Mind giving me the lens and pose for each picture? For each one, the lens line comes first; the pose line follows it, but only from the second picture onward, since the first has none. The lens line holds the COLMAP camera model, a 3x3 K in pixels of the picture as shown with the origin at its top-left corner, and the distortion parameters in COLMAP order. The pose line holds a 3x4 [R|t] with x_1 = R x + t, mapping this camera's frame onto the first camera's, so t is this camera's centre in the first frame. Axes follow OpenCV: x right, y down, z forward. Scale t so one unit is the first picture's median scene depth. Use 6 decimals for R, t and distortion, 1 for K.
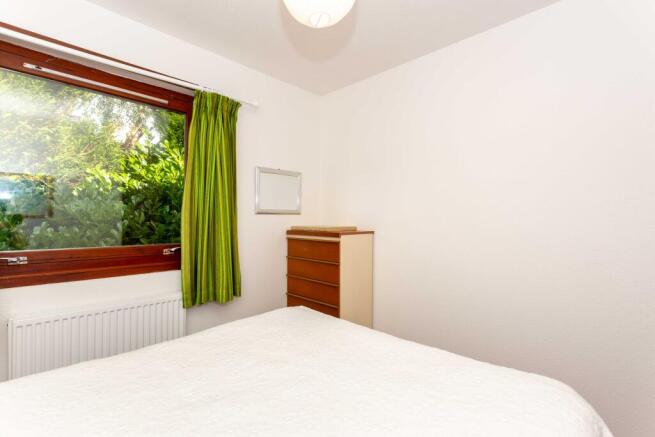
lens RADIAL K [[310.4, 0, 327.5], [0, 310.4, 218.5], [0, 0, 1]] dist [-0.000257, 0.000026]
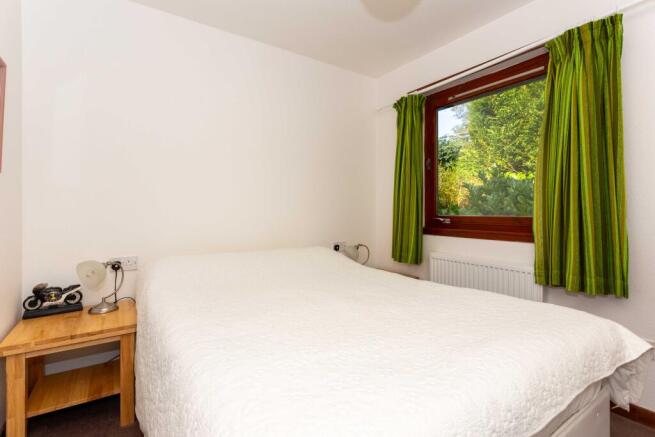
lens RADIAL K [[310.4, 0, 327.5], [0, 310.4, 218.5], [0, 0, 1]] dist [-0.000257, 0.000026]
pose [[-0.203242, 0.020834, -0.978907, 0.585106], [0.004607, 0.999783, 0.020322, 0.068244], [0.979118, -0.000380, -0.203294, 0.571216]]
